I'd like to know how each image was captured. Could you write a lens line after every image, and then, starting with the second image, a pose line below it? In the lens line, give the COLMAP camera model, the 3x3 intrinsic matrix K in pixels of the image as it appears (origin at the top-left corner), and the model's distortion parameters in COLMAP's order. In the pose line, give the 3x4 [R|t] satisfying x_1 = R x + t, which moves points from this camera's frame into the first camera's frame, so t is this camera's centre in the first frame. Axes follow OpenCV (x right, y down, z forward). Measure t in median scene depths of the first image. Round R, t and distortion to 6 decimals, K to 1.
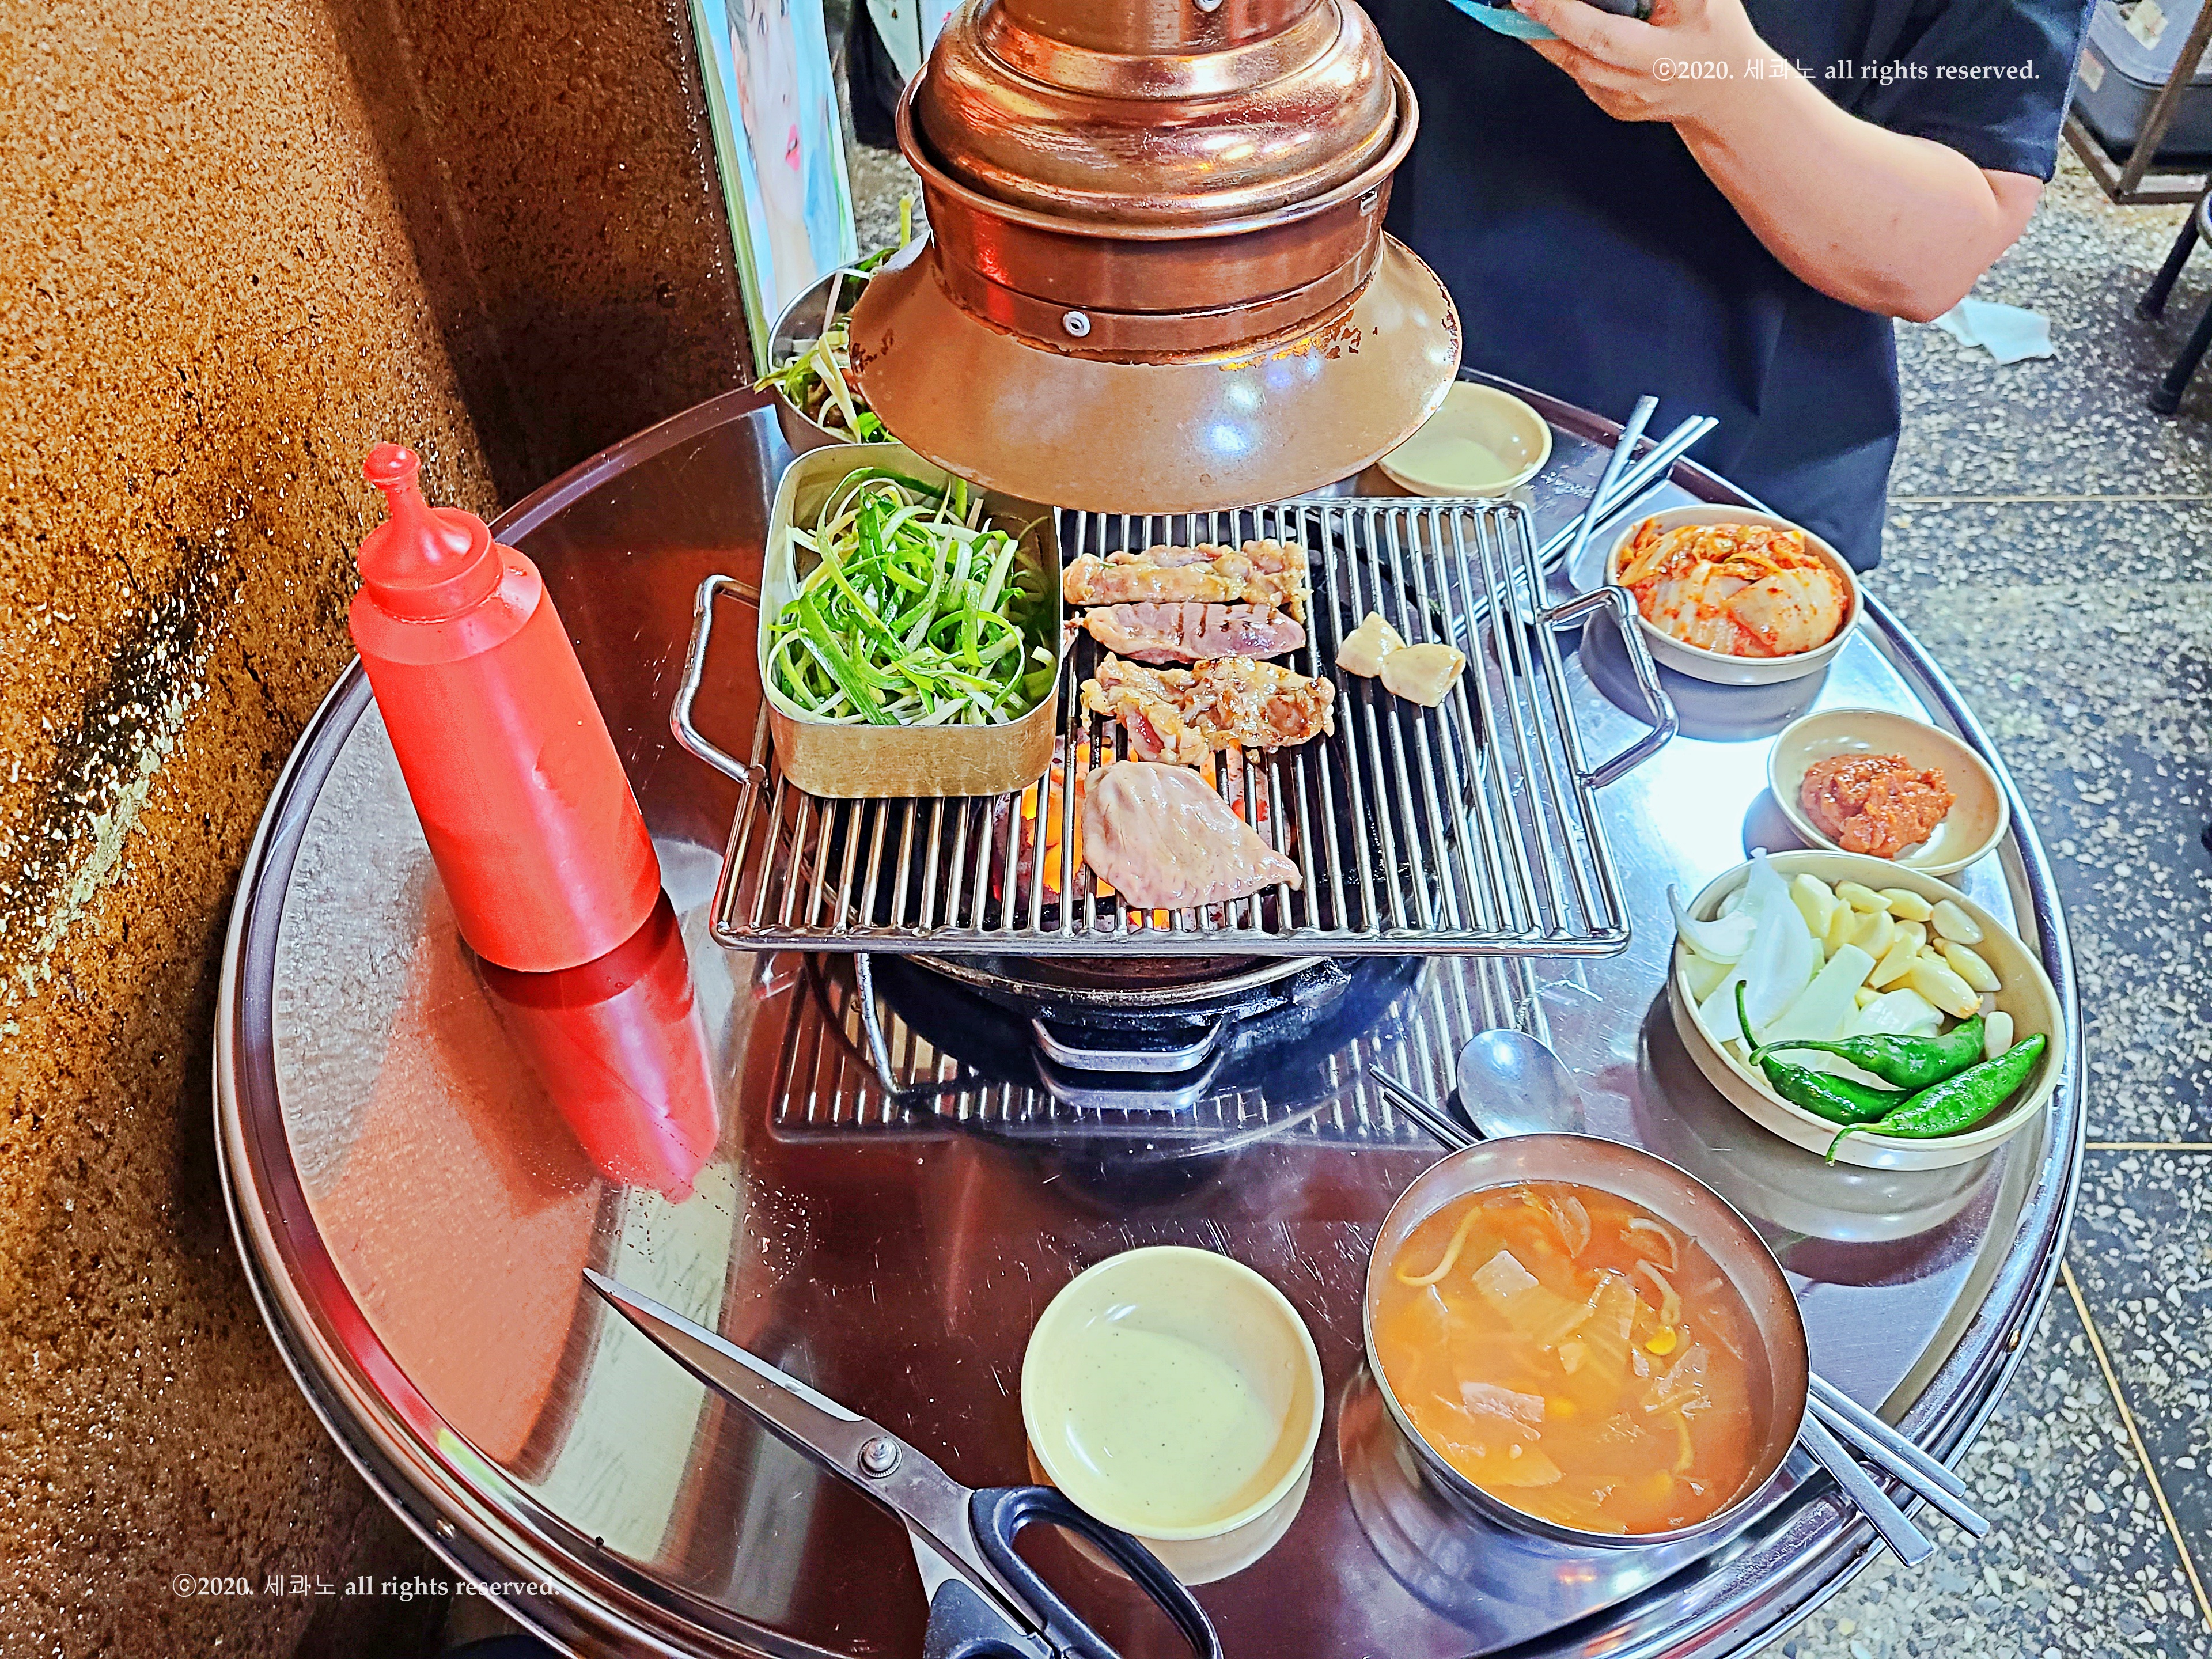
lens RADIAL K [[1697.4, 0, 1066.6], [0, 1697.4, 816.1], [0, 0, 1]] dist [-0.004695, -0.004944]
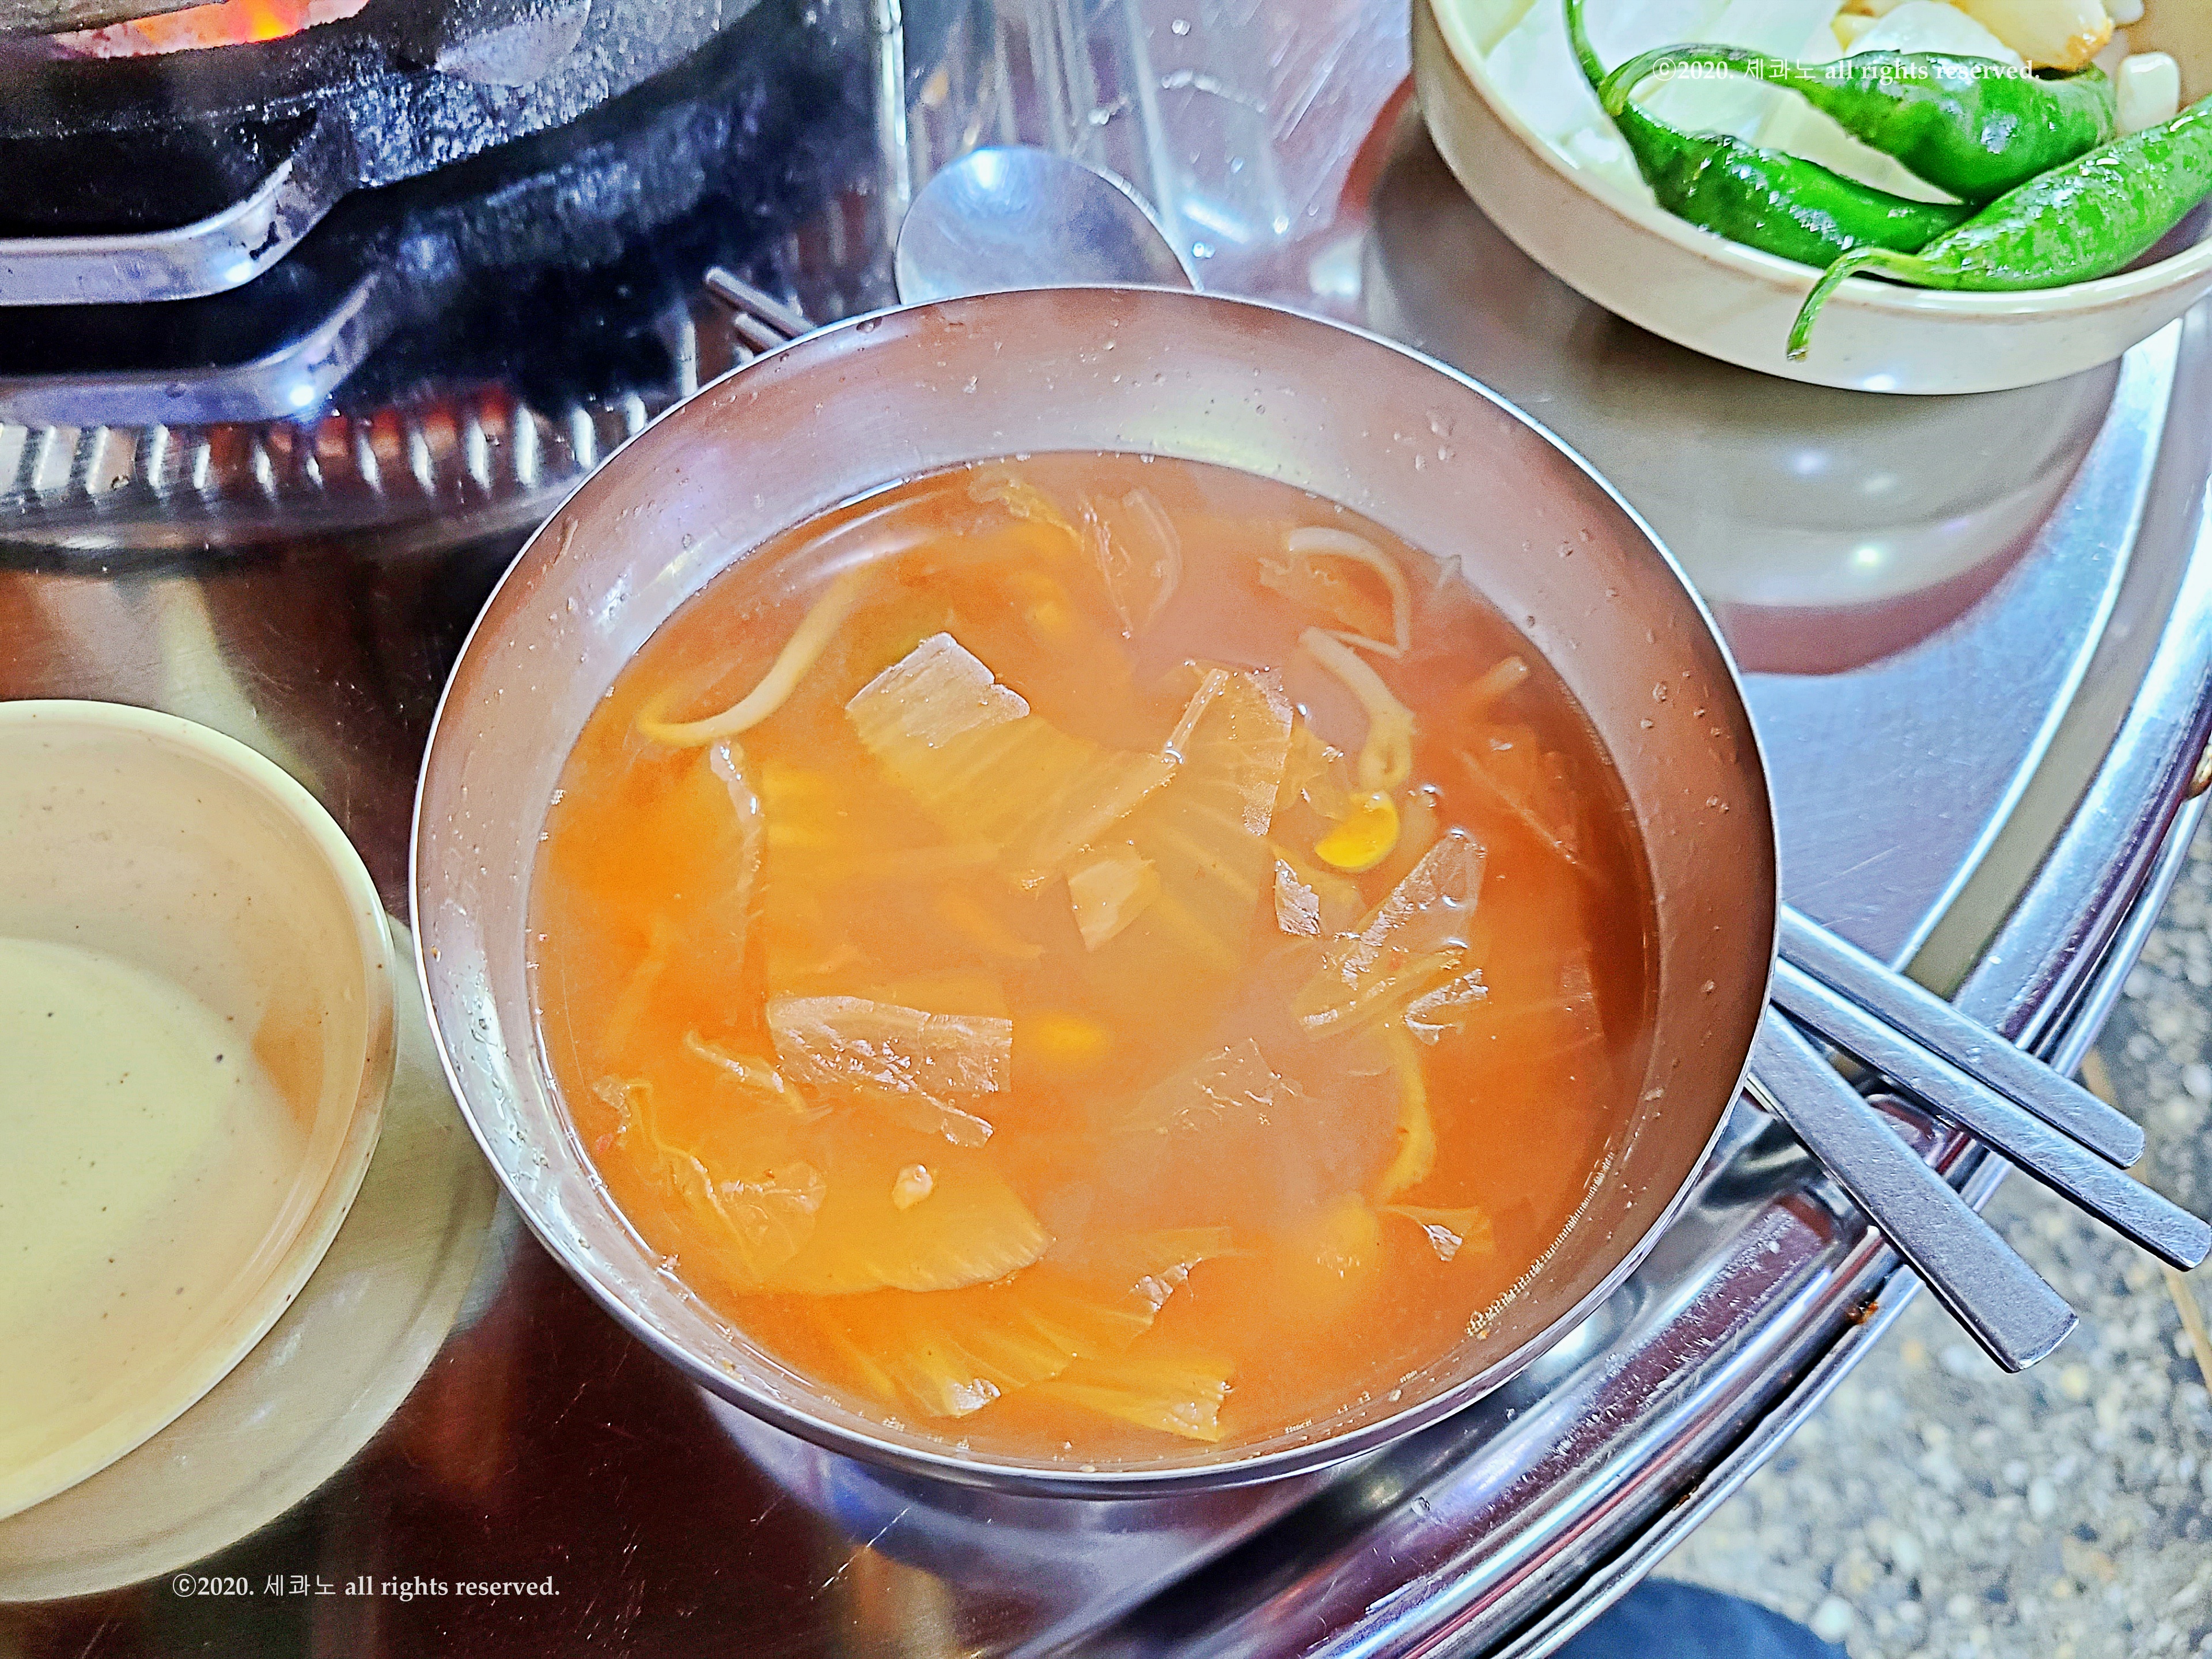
lens RADIAL K [[1697.4, 0, 1066.6], [0, 1697.4, 816.1], [0, 0, 1]] dist [-0.004695, -0.004944]
pose [[0.992373, -0.082933, 0.091206, 0.234384], [0.058275, 0.967578, 0.245756, 0.195228], [-0.108631, -0.238567, 0.965031, 0.602183]]
